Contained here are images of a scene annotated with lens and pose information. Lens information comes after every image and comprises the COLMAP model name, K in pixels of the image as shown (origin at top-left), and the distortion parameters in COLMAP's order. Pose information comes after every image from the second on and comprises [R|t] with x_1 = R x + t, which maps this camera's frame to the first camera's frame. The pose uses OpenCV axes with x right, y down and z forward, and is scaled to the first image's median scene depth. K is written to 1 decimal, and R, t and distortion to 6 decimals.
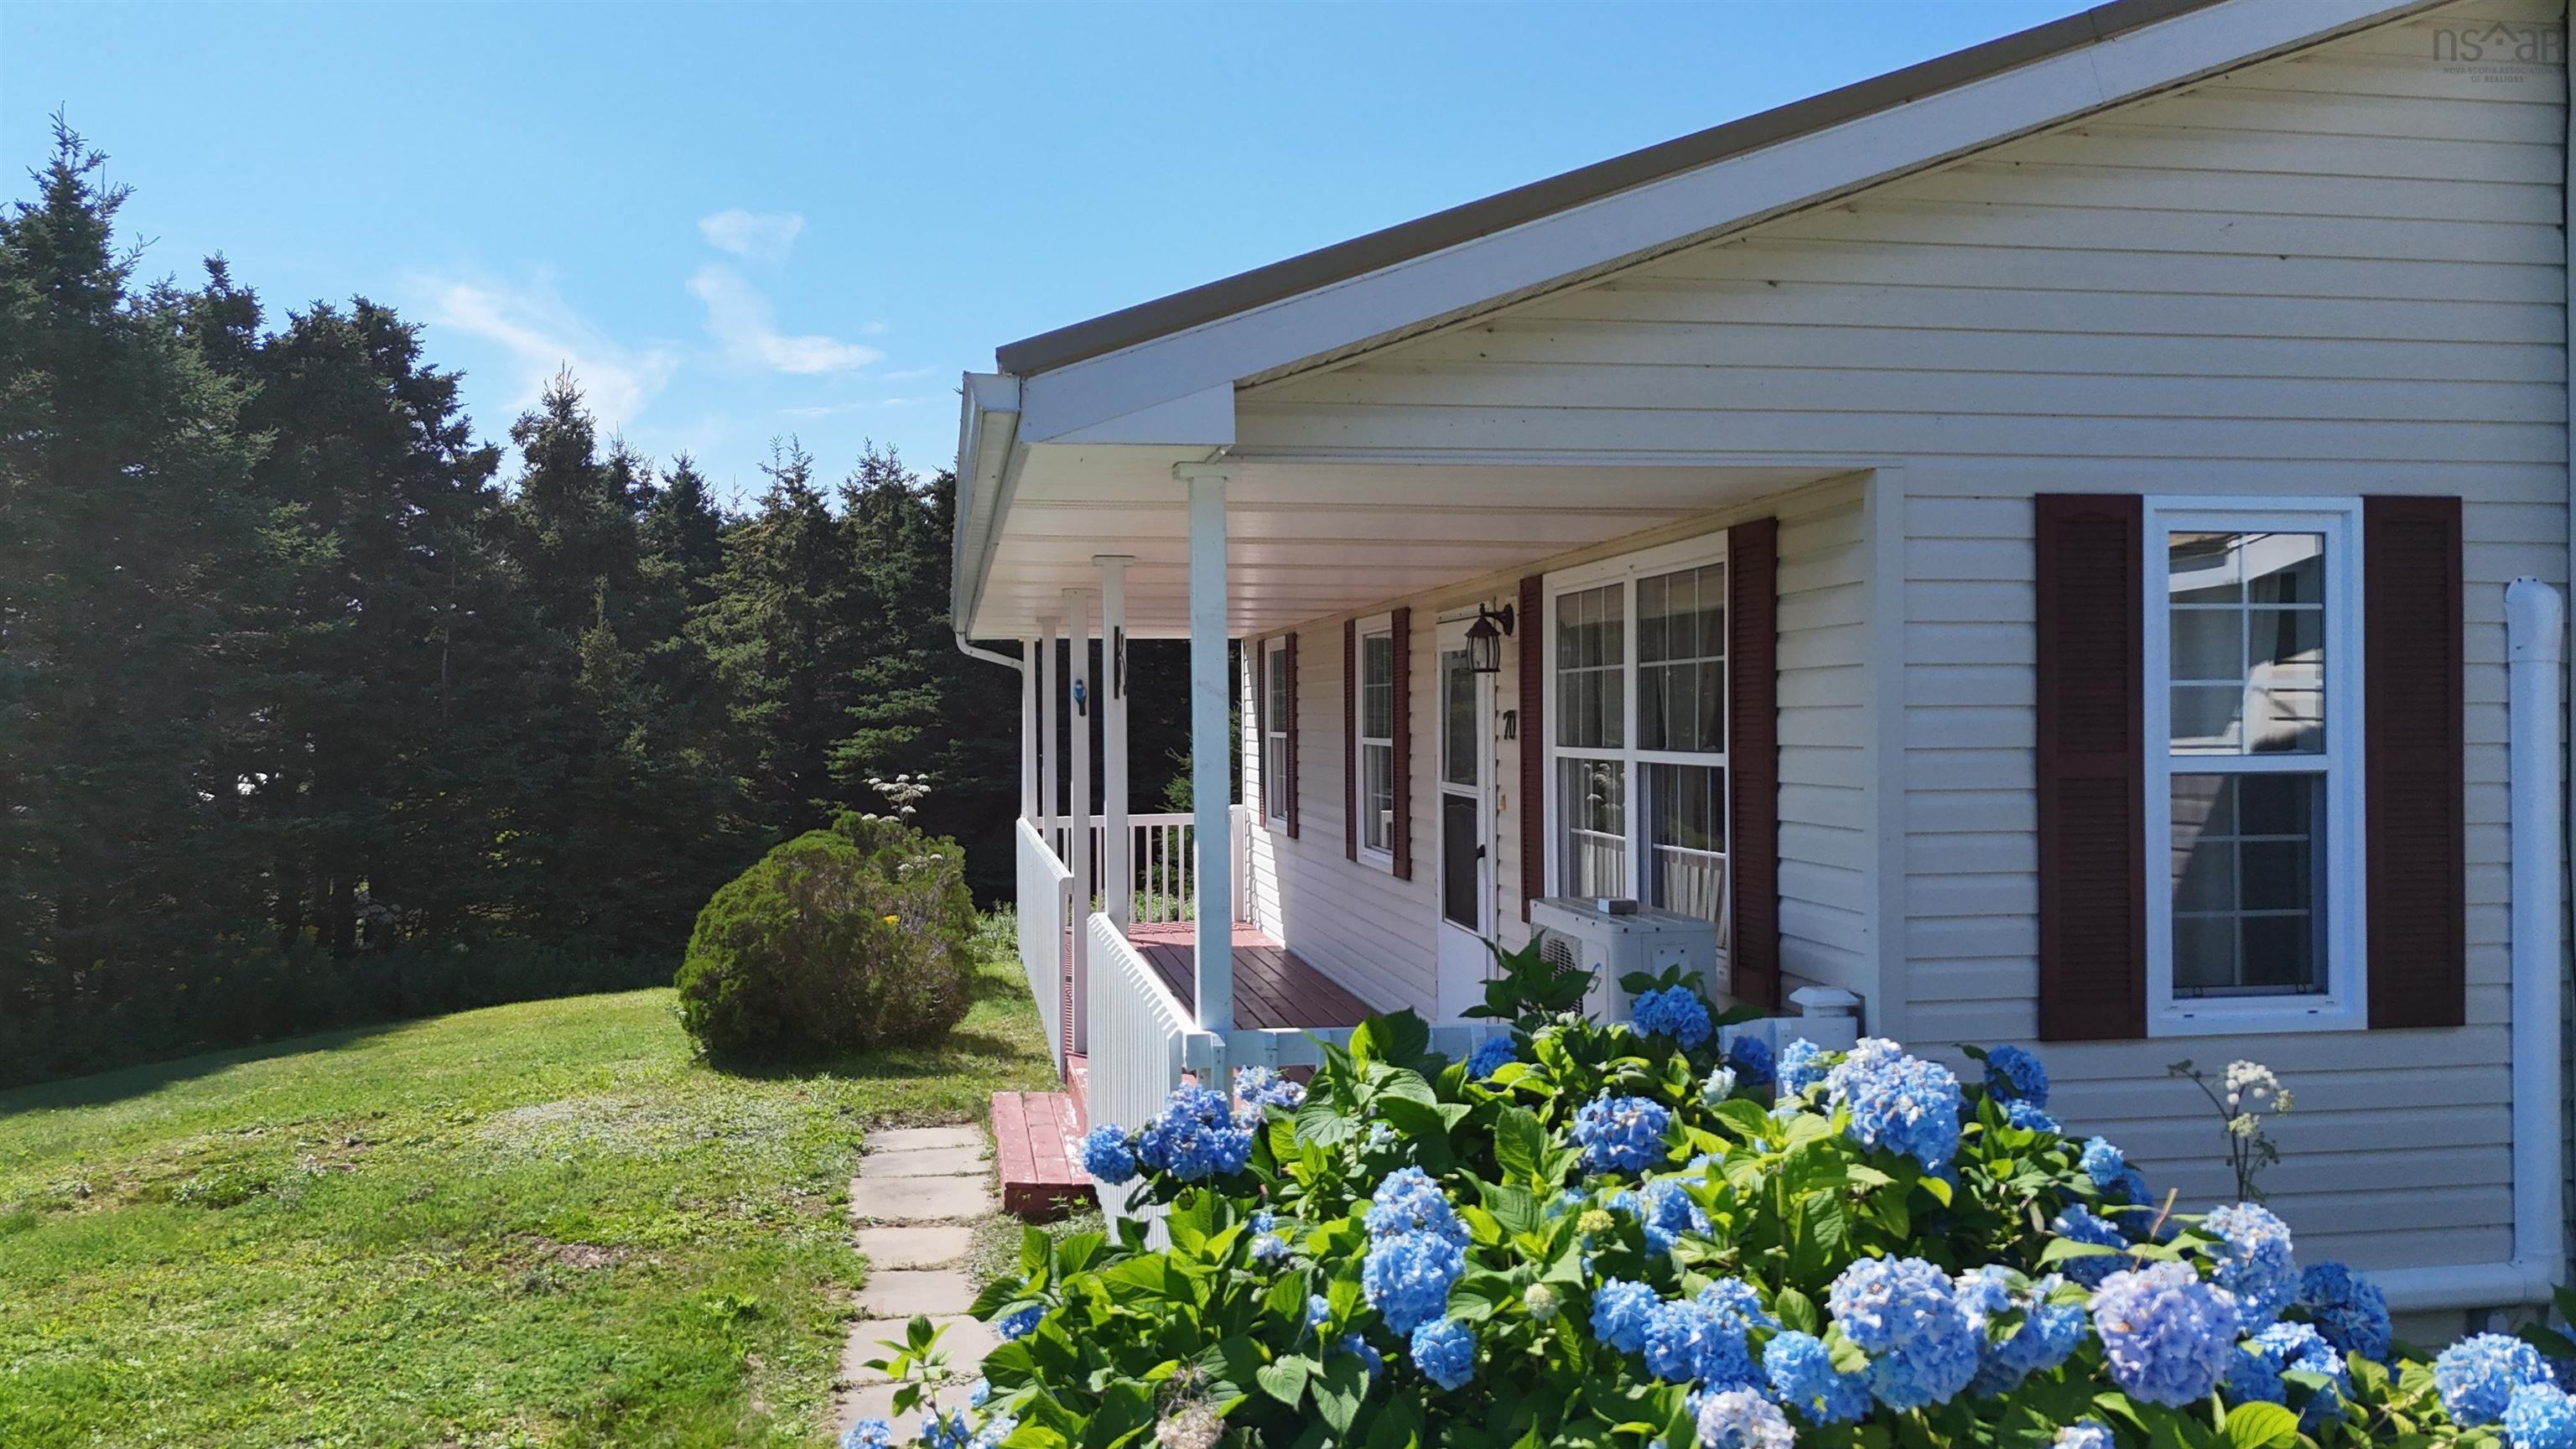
lens RADIAL K [[1886.2, 0, 1288.0], [0, 1886.2, 724.5], [0, 0, 1]] dist [0.029914, -0.003035]
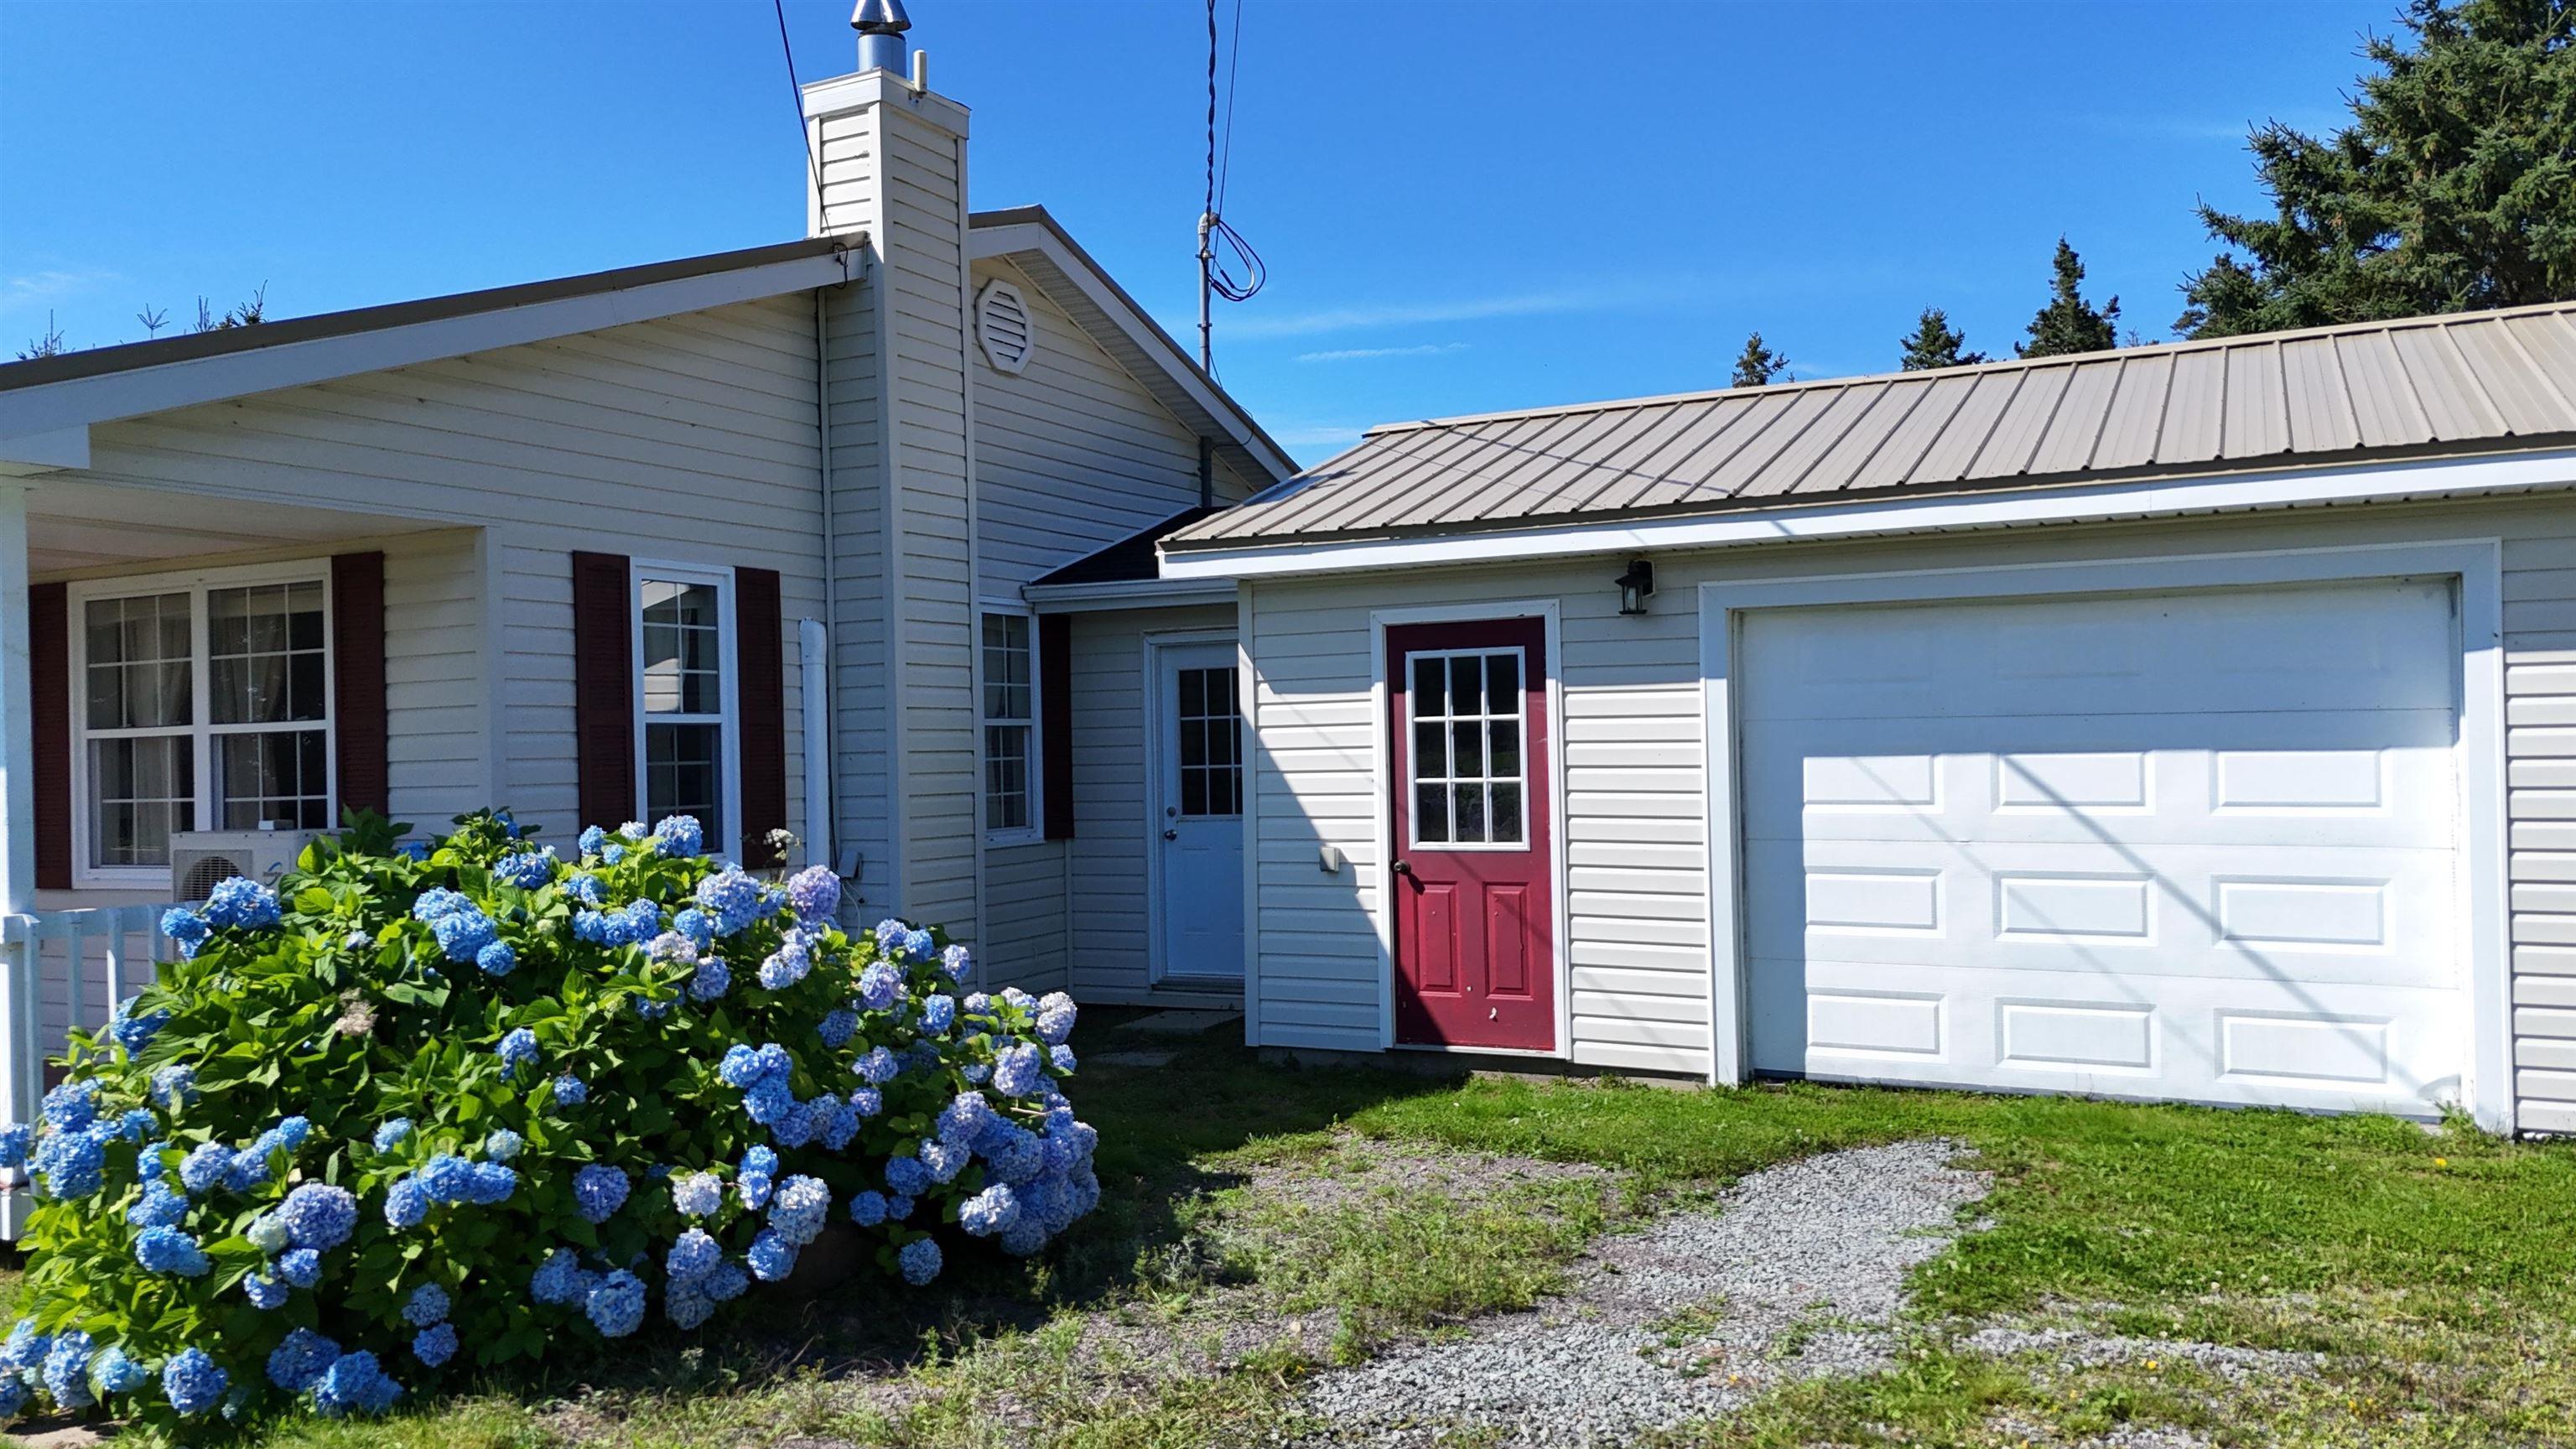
lens RADIAL K [[1886.2, 0, 1288.0], [0, 1886.2, 724.5], [0, 0, 1]] dist [0.029914, -0.003035]
pose [[0.603869, 0.003558, 0.797076, -0.511836], [0.021756, 0.999544, -0.020944, 0.072303], [-0.796787, 0.029988, 0.603516, -0.448029]]
